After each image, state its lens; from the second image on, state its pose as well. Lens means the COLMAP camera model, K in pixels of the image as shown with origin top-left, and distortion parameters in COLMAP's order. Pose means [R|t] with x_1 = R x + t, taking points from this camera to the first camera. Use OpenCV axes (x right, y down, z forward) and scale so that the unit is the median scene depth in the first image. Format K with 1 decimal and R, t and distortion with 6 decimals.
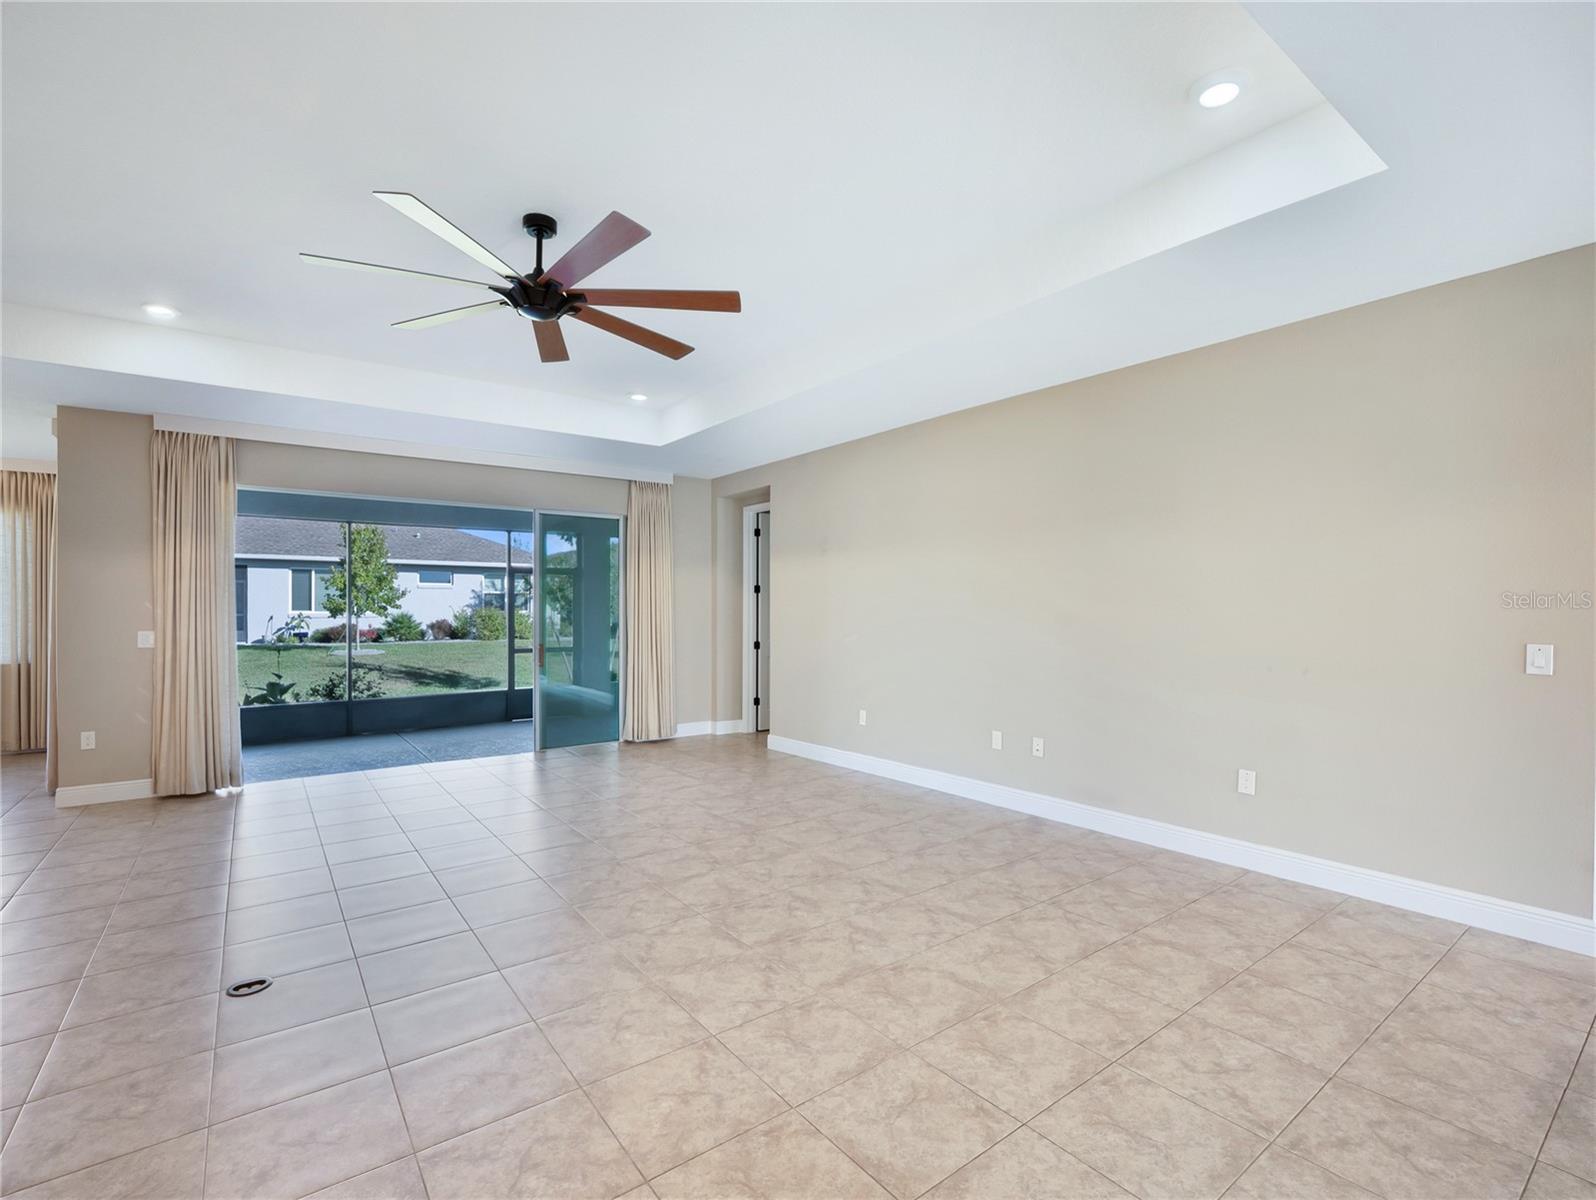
lens RADIAL K [[726.6, 0, 802.8], [0, 726.6, 611.2], [0, 0, 1]] dist [-0.011205, -0.000076]
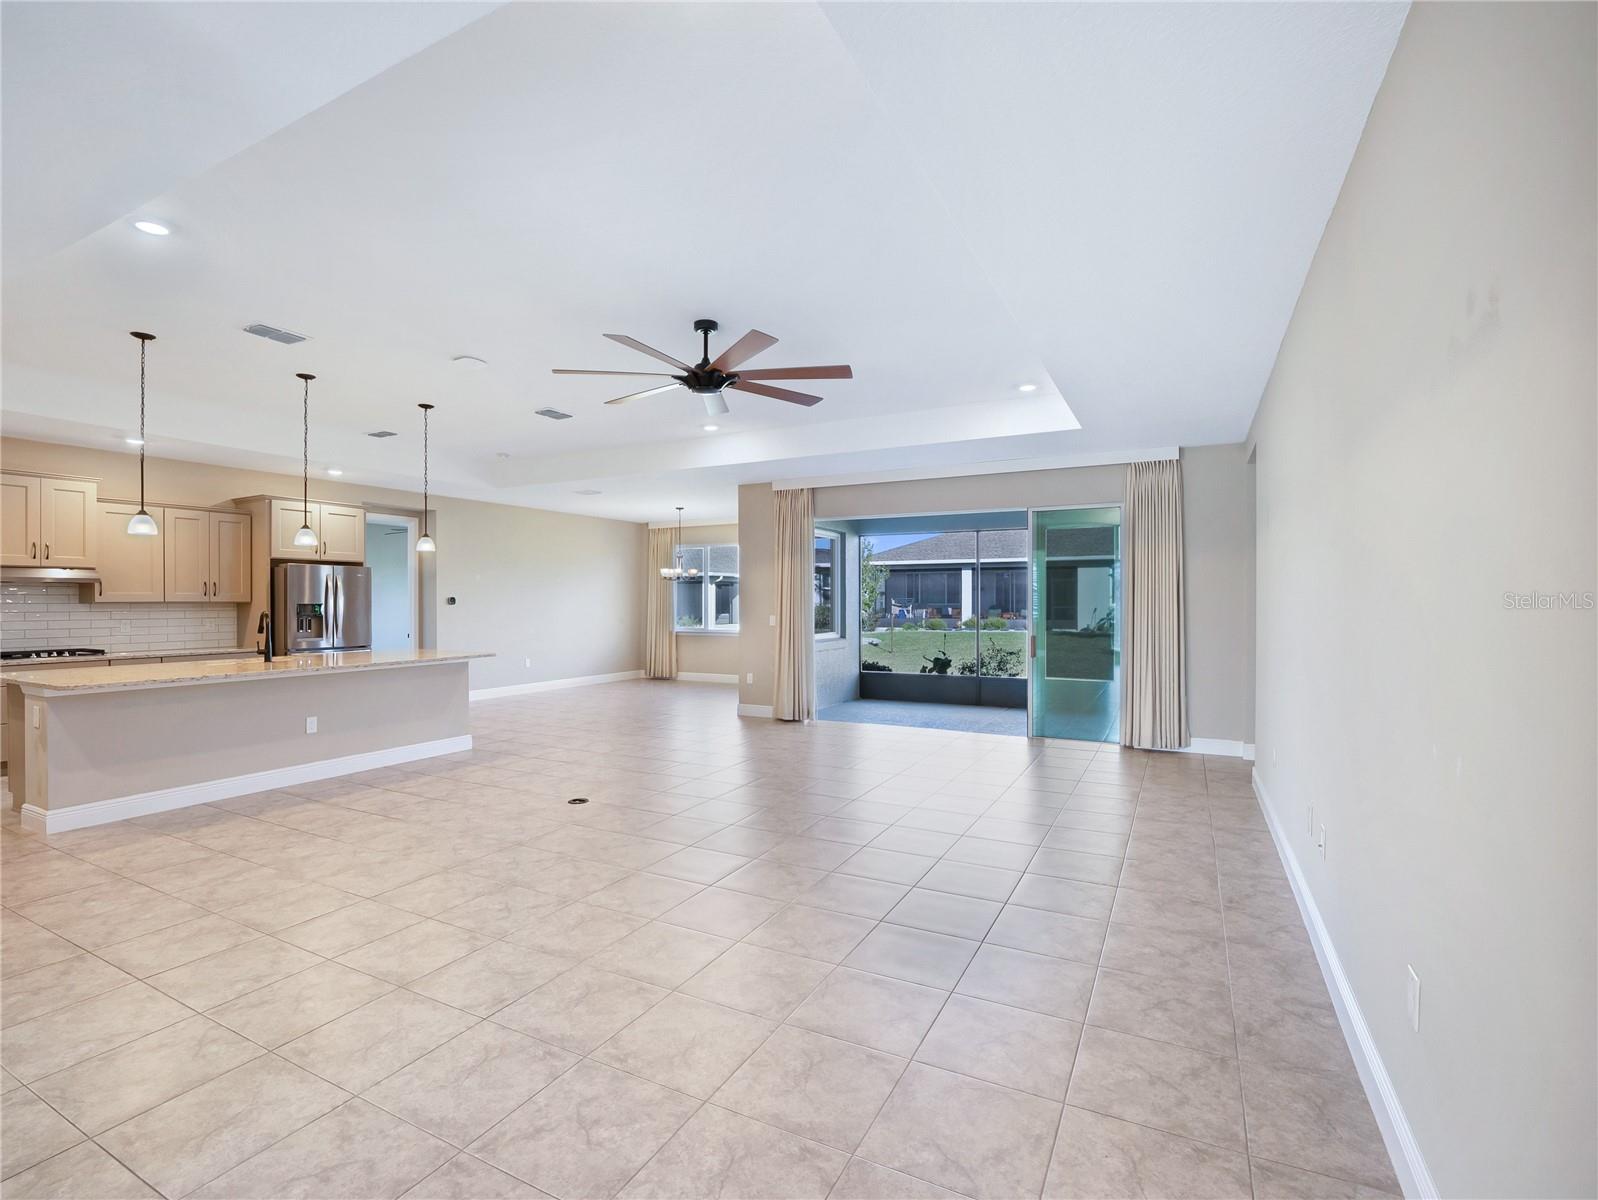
lens RADIAL K [[735.1, 0, 797.2], [0, 735.1, 604.9], [0, 0, 1]] dist [0.004853, -0.000185]
pose [[0.422321, -0.001423, -0.906445, 0.438978], [0.008713, 0.999959, 0.002490, -0.000259], [0.906404, -0.008949, 0.422316, 0.249329]]
